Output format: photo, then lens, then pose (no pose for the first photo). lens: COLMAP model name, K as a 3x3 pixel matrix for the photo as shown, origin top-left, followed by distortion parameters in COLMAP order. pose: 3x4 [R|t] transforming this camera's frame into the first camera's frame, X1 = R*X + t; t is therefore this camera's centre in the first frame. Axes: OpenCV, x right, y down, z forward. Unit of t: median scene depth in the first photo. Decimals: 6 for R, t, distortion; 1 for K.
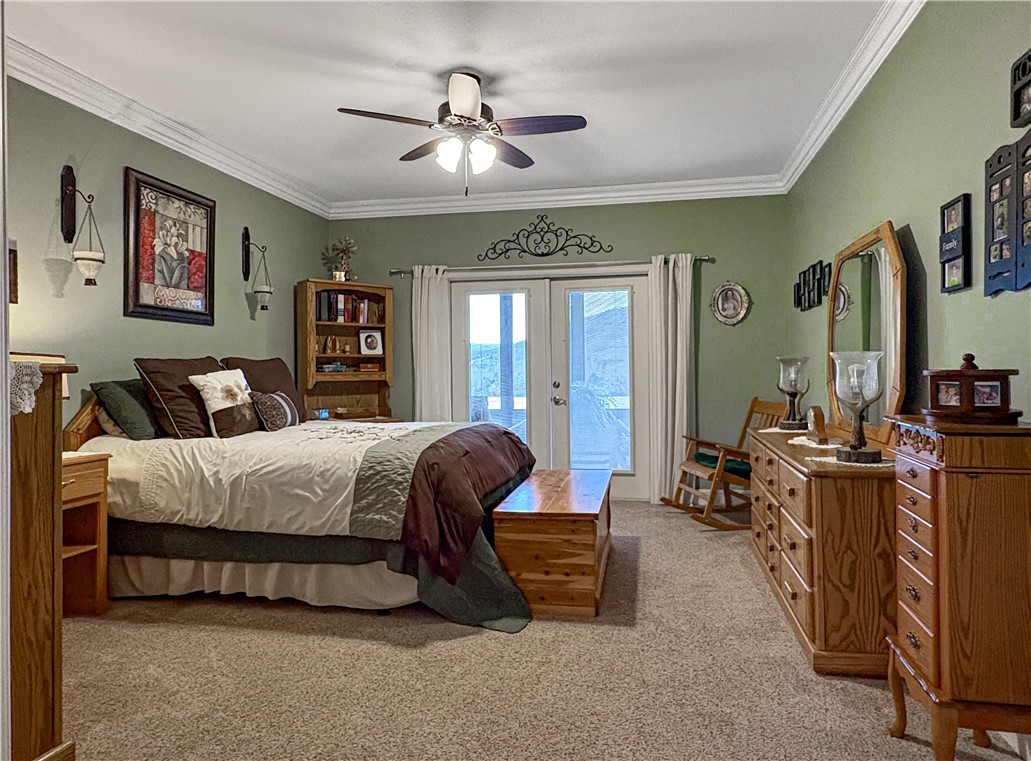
lens RADIAL K [[609.1, 0, 542.8], [0, 609.1, 369.3], [0, 0, 1]] dist [0.001908, 0.001342]
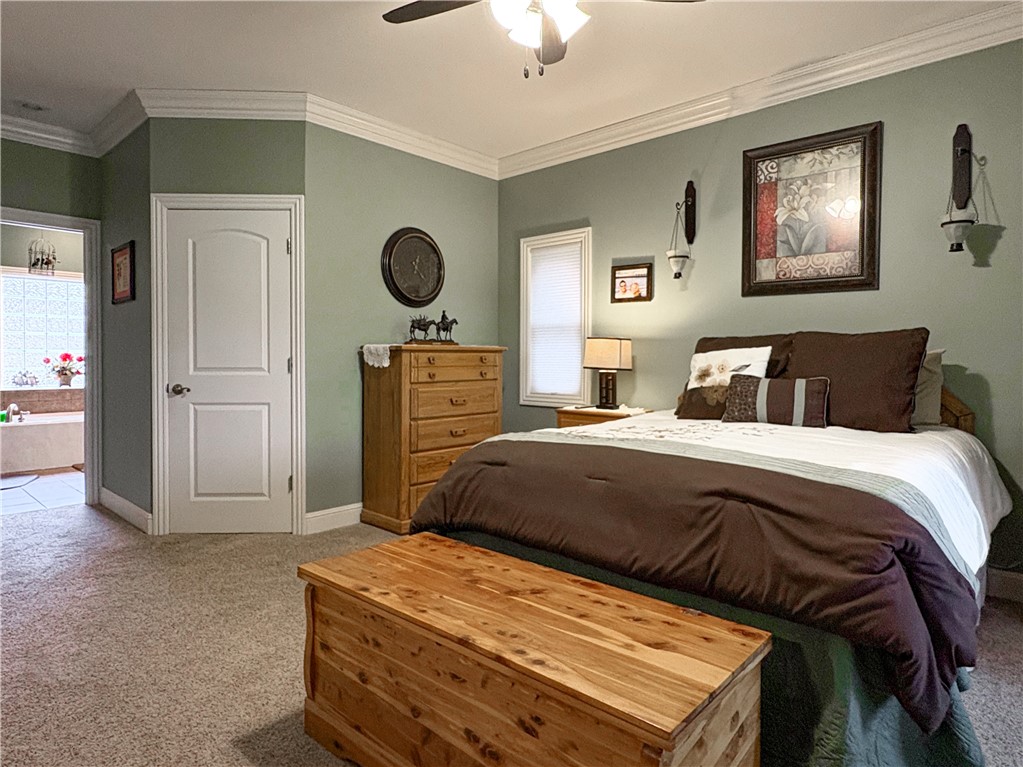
lens RADIAL K [[611.4, 0, 512.5], [0, 611.4, 366.2], [0, 0, 1]] dist [0.001438, 0.002456]
pose [[-0.524863, 0.019355, -0.850967, 0.384660], [0.001945, 0.999766, 0.021540, 0.007776], [0.851185, 0.009651, -0.524778, 1.136399]]
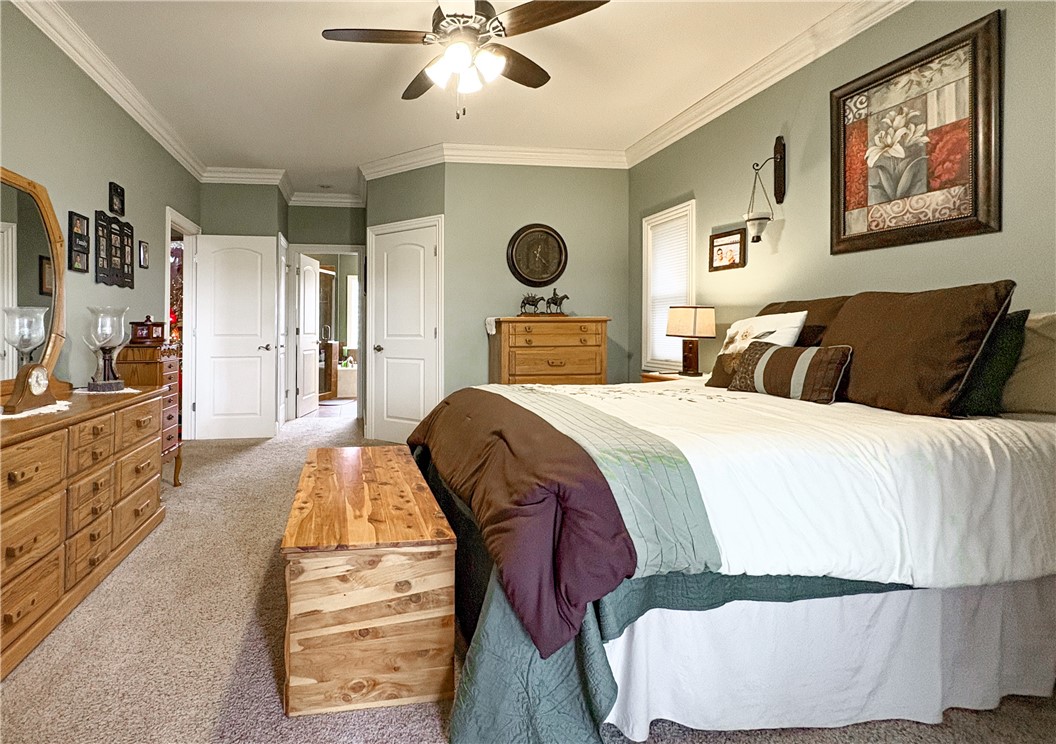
lens RADIAL K [[514.6, 0, 417.3], [0, 514.6, 331.9], [0, 0, 1]] dist [-0.000682, -0.001044]
pose [[-0.950152, 0.012378, -0.311542, 0.142883], [0.010837, 0.999919, 0.006677, 0.015645], [0.311600, 0.002968, -0.950209, 1.442623]]
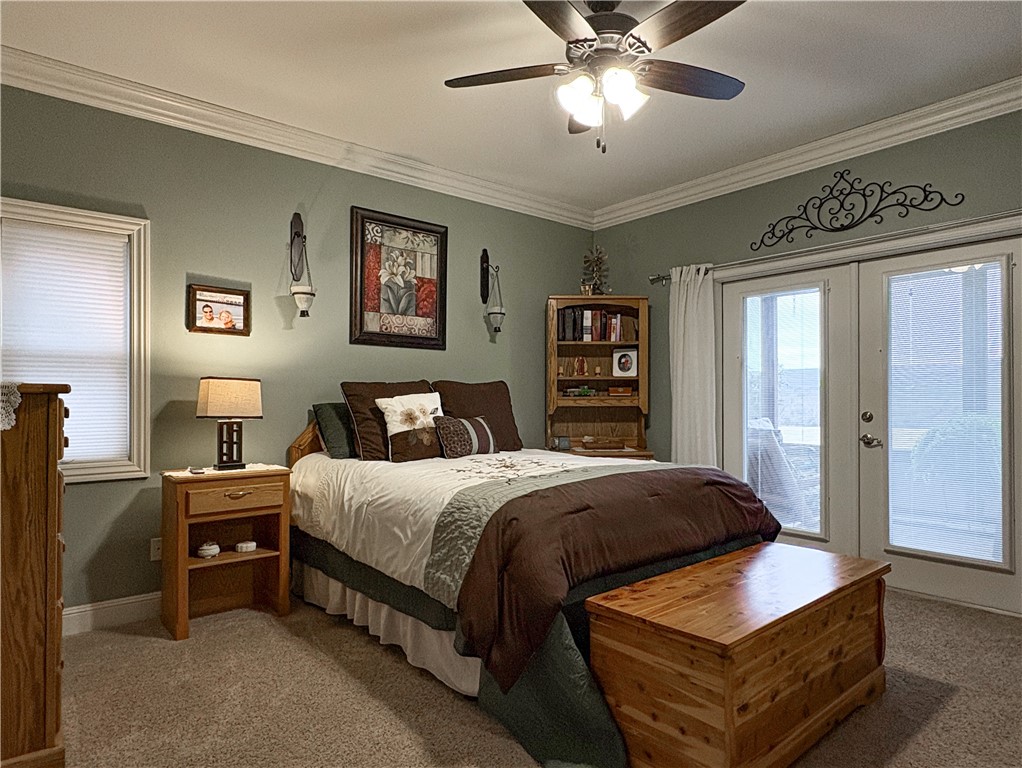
lens RADIAL K [[613.4, 0, 511.7], [0, 613.4, 398.0], [0, 0, 1]] dist [-0.000268, 0.001603]
pose [[0.768524, 0.006533, -0.639788, 0.223048], [-0.003742, 0.999977, 0.005717, 0.002614], [0.639810, -0.001999, 0.768530, 0.319345]]
